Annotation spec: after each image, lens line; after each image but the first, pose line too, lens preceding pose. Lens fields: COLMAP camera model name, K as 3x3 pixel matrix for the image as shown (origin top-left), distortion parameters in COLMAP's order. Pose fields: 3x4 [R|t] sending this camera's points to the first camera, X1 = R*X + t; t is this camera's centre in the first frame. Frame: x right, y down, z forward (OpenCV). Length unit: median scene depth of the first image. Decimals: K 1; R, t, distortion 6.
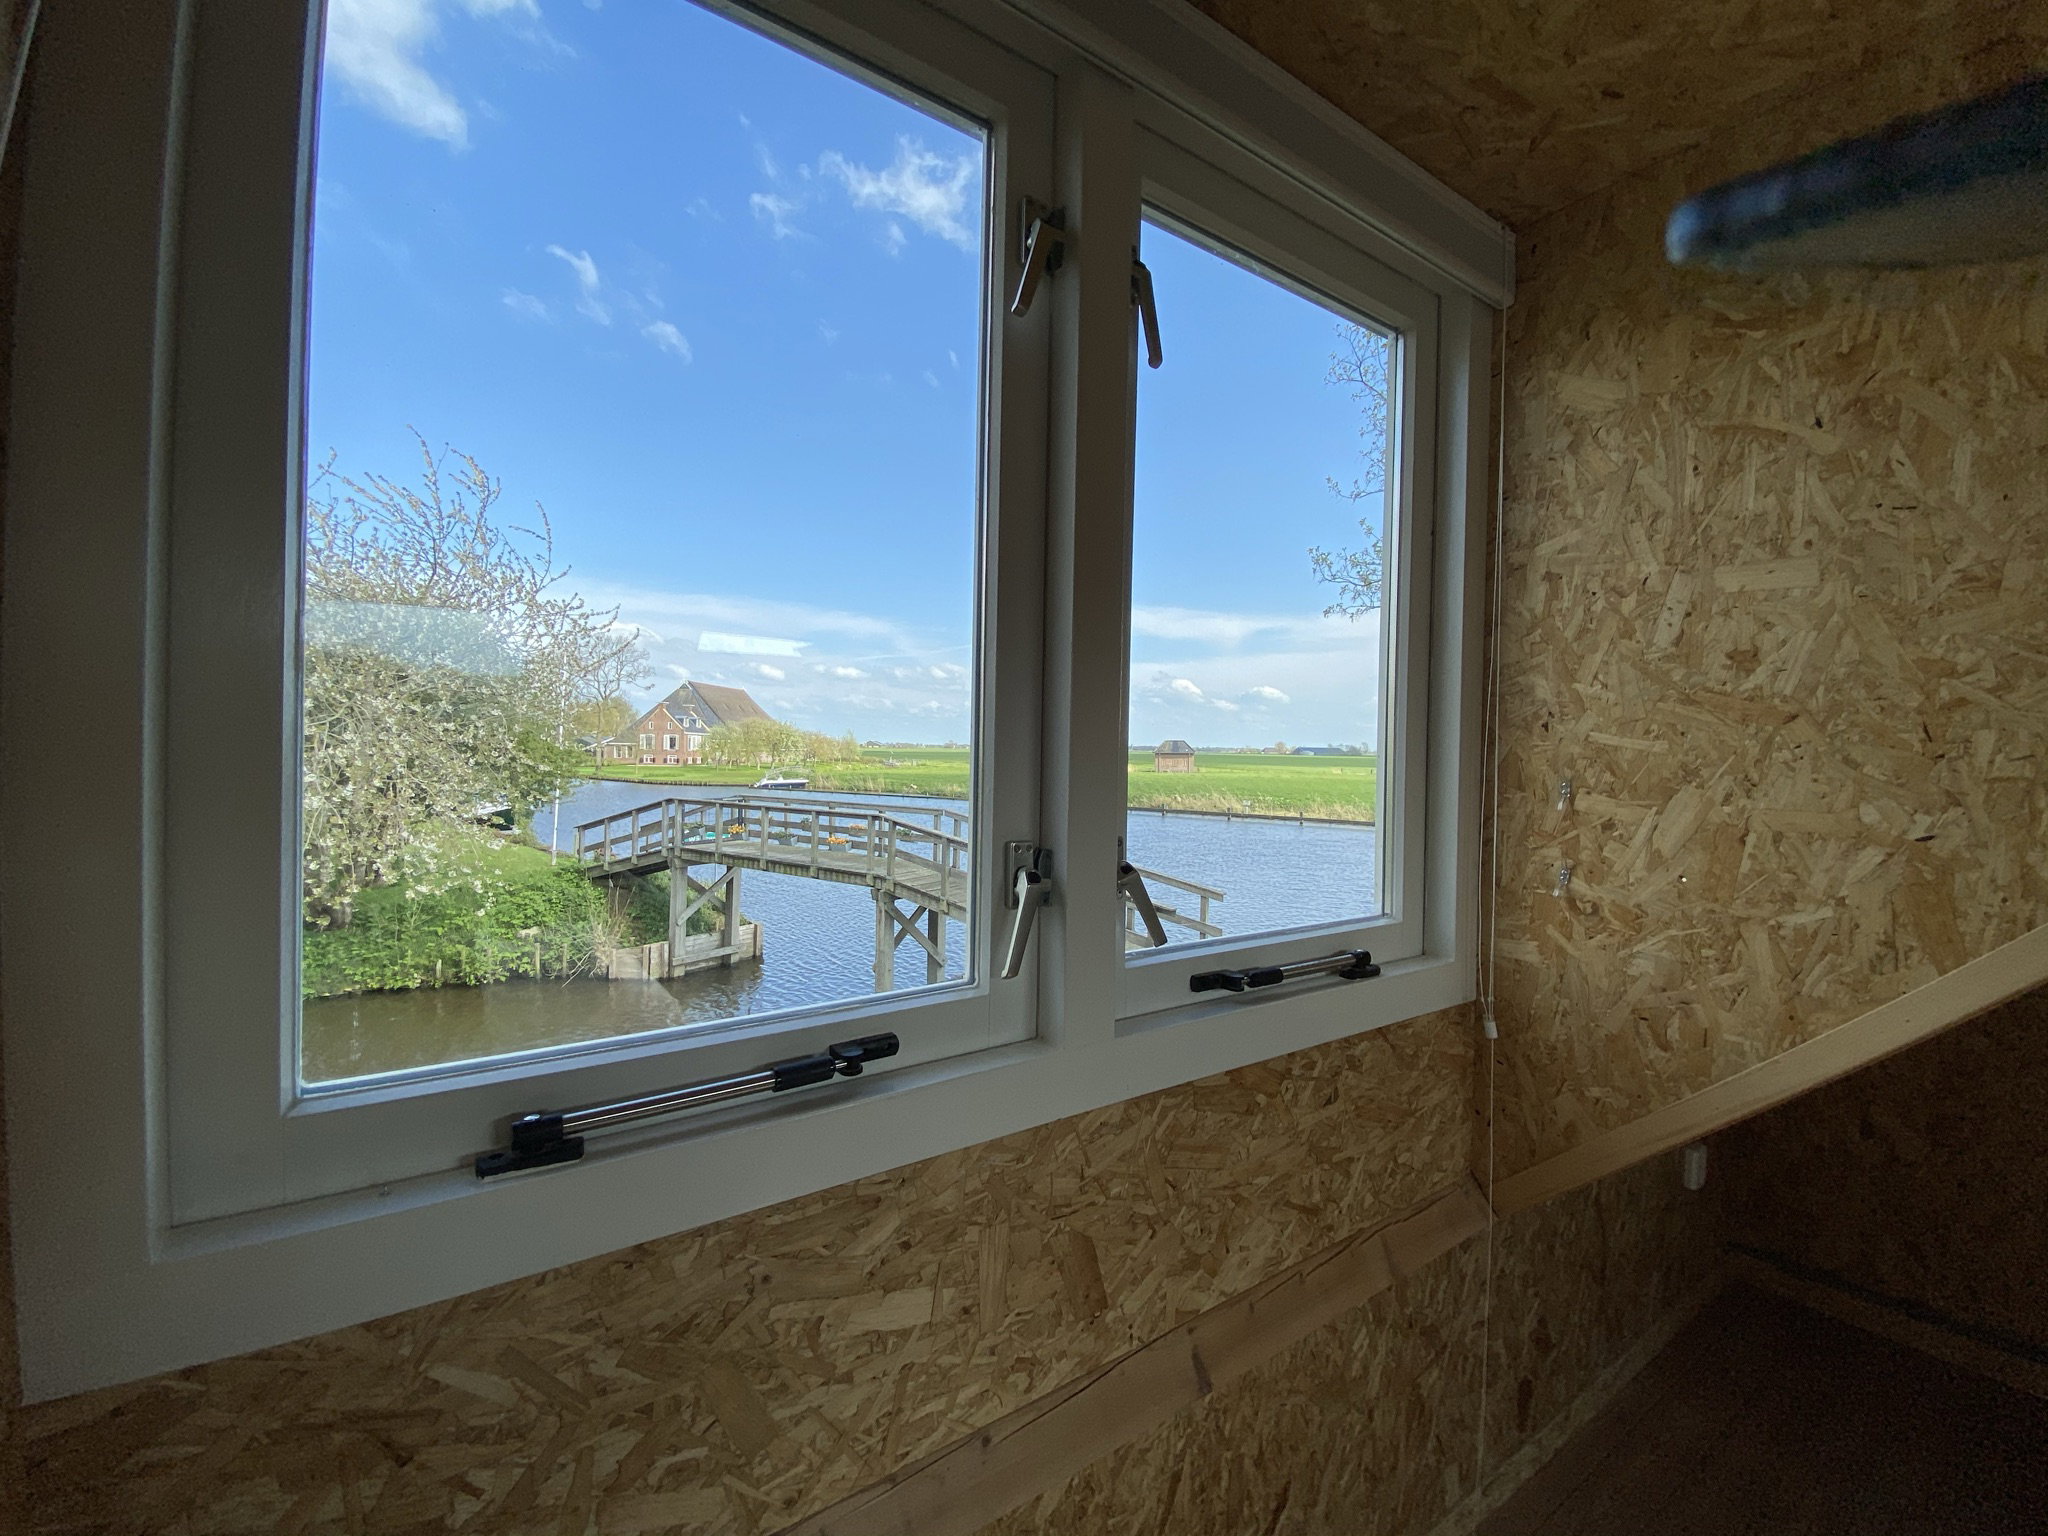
lens RADIAL K [[830.6, 0, 1018.4], [0, 830.6, 766.4], [0, 0, 1]] dist [0.023311, -0.001738]
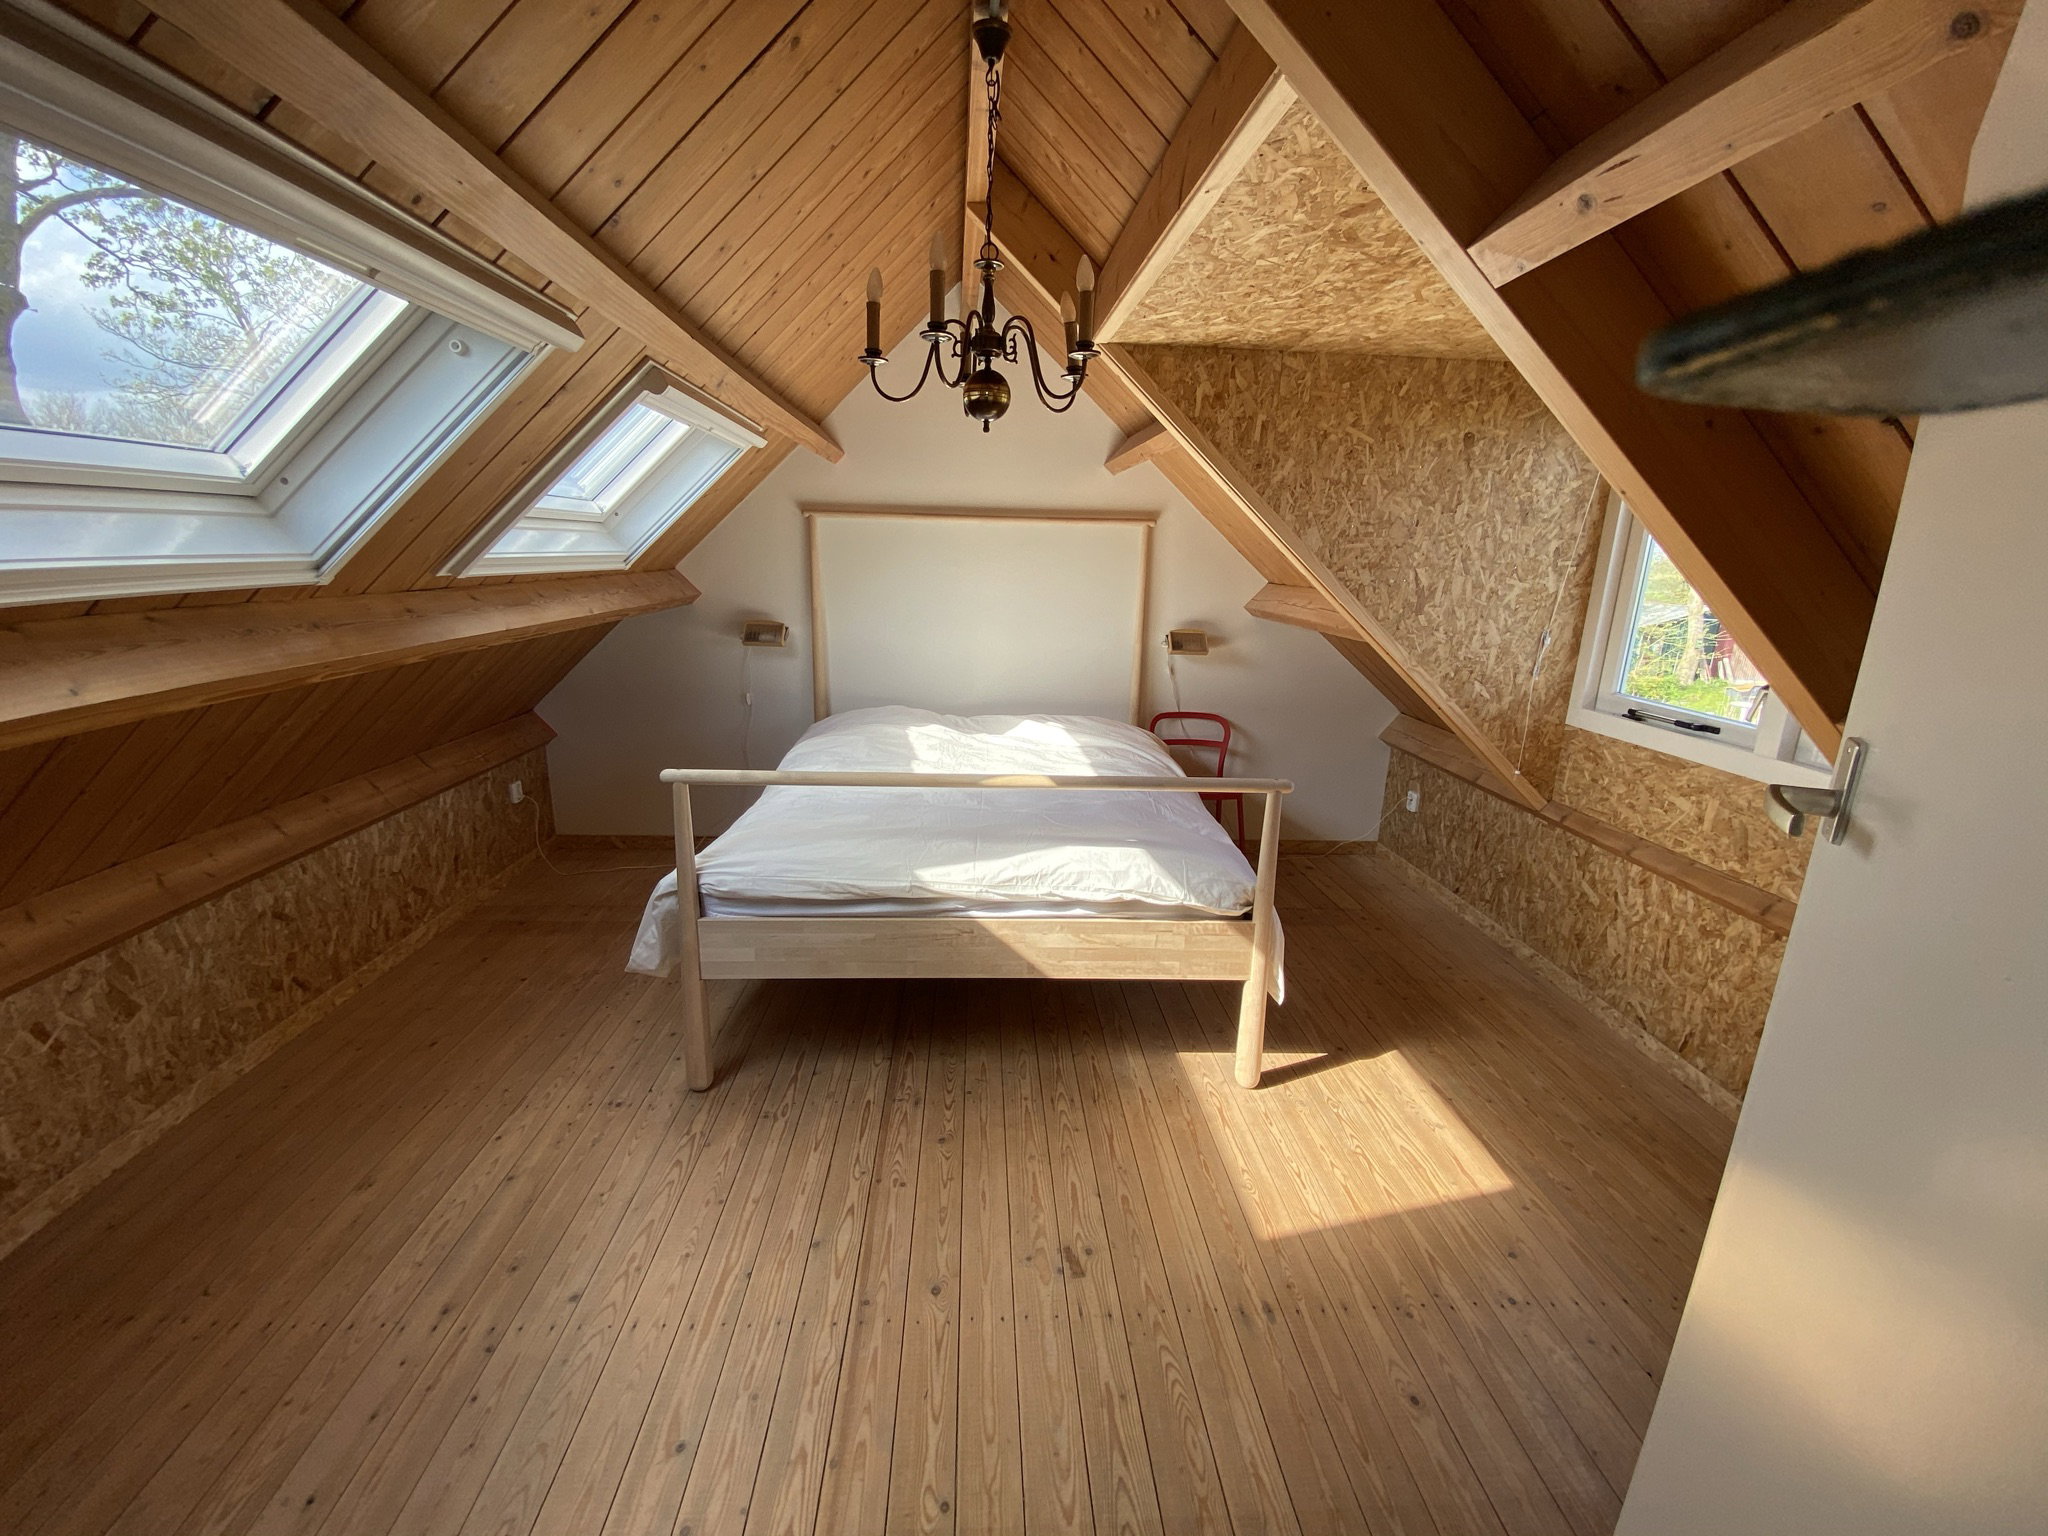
lens RADIAL K [[830.6, 0, 1020.0], [0, 830.6, 760.3], [0, 0, 1]] dist [0.023311, -0.001738]
pose [[-0.500186, 0.192416, -0.844269, 3.287513], [-0.052962, 0.966375, 0.251622, -0.163850], [0.864297, 0.170572, -0.473176, 0.263324]]
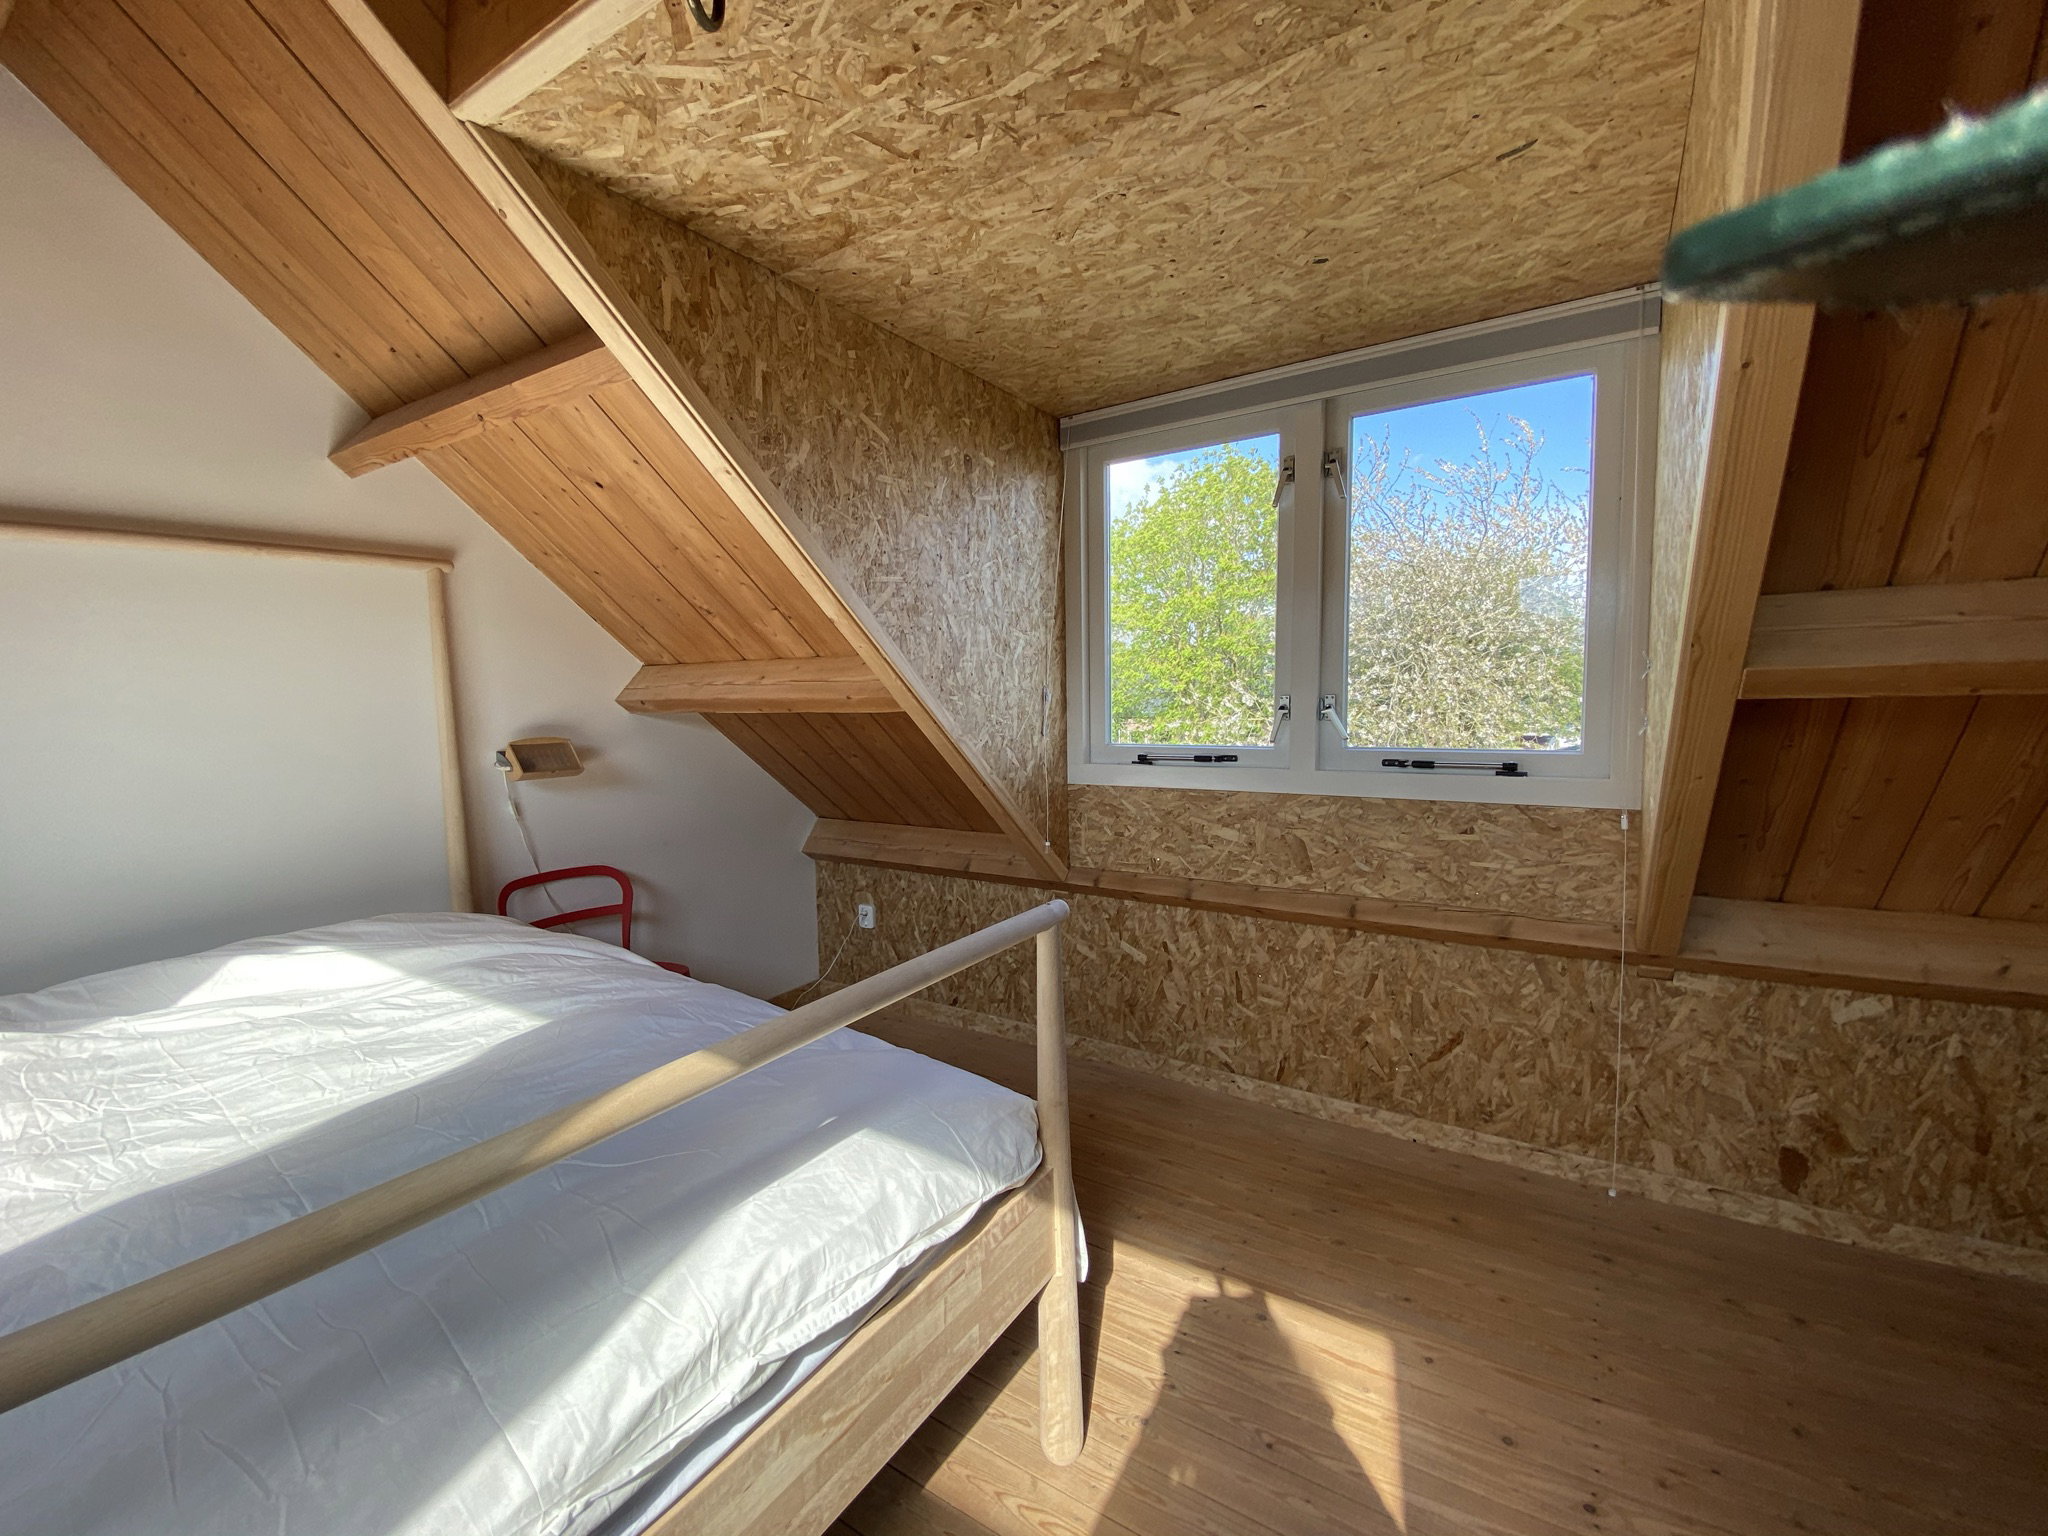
lens RADIAL K [[830.6, 0, 1018.9], [0, 830.6, 758.1], [0, 0, 1]] dist [0.023311, -0.001738]
pose [[0.400322, 0.057237, -0.914585, 2.110620], [0.002201, 0.997985, 0.063419, 0.129643], [0.916372, -0.027401, 0.399390, -0.867123]]
